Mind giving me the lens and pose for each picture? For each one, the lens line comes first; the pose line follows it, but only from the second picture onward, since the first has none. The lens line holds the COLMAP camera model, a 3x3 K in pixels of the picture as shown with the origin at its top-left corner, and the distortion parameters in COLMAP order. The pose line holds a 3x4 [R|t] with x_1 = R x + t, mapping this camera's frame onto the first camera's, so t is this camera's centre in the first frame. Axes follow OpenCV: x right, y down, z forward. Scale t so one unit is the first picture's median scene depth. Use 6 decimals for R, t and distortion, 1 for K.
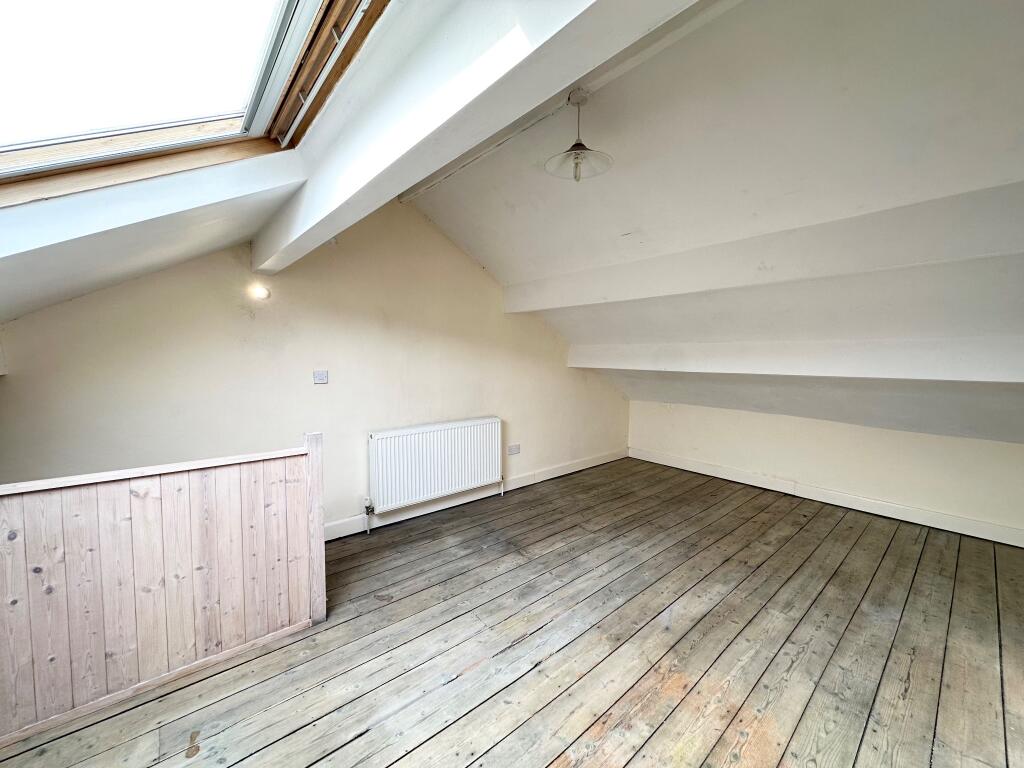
lens RADIAL K [[407.0, 0, 512.6], [0, 407.0, 381.2], [0, 0, 1]] dist [-0.004817, 0.000320]
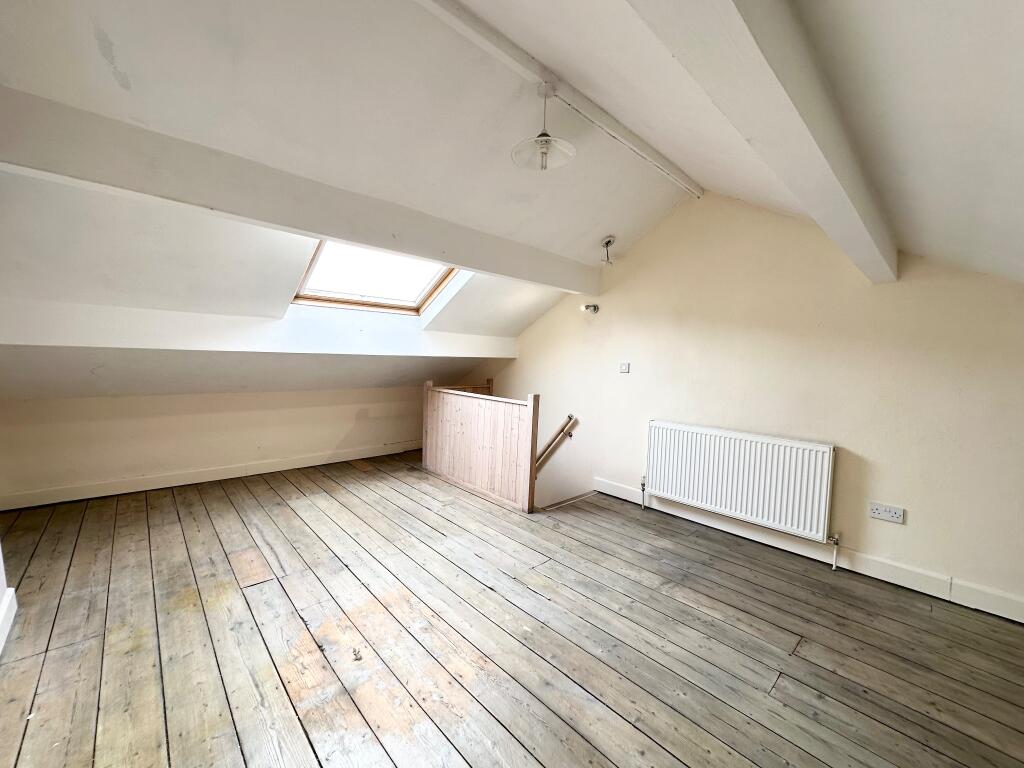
lens RADIAL K [[407.0, 0, 512.6], [0, 407.0, 381.2], [0, 0, 1]] dist [-0.004817, 0.000320]
pose [[0.036395, 0.052509, -0.997957, 0.805046], [-0.096170, 0.994168, 0.048802, 0.003454], [0.994699, 0.094197, 0.041233, 0.608423]]
